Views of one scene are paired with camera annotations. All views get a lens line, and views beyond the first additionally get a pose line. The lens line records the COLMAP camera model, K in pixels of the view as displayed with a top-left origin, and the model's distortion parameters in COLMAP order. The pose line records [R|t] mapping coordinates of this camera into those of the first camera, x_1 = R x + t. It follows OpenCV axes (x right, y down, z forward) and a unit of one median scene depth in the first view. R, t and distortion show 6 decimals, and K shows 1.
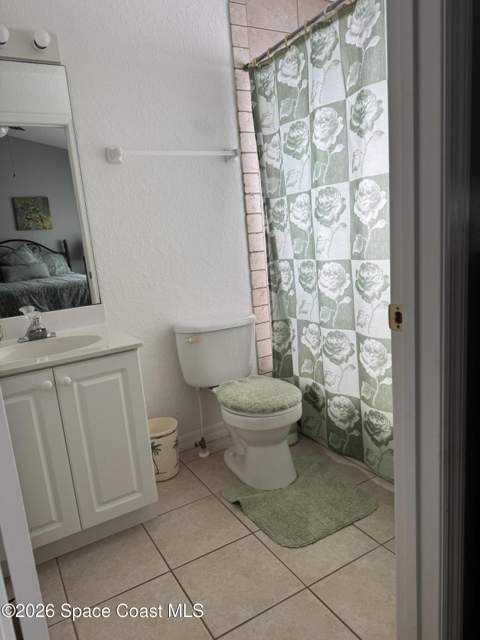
lens RADIAL K [[451.3, 0, 238.3], [0, 451.3, 318.6], [0, 0, 1]] dist [0.000294, -0.000943]
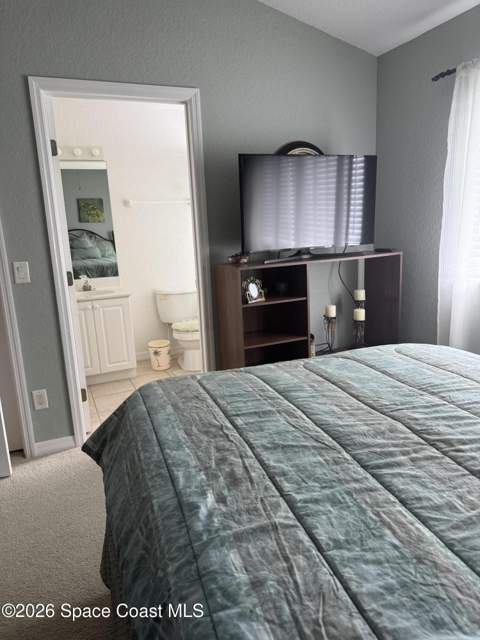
lens RADIAL K [[451.3, 0, 241.3], [0, 451.3, 320.9], [0, 0, 1]] dist [0.000294, -0.000943]
pose [[0.992669, 0.067953, -0.099948, 0.381552], [-0.064504, 0.997218, 0.037353, 0.048140], [0.102208, -0.030632, 0.994291, -0.798058]]
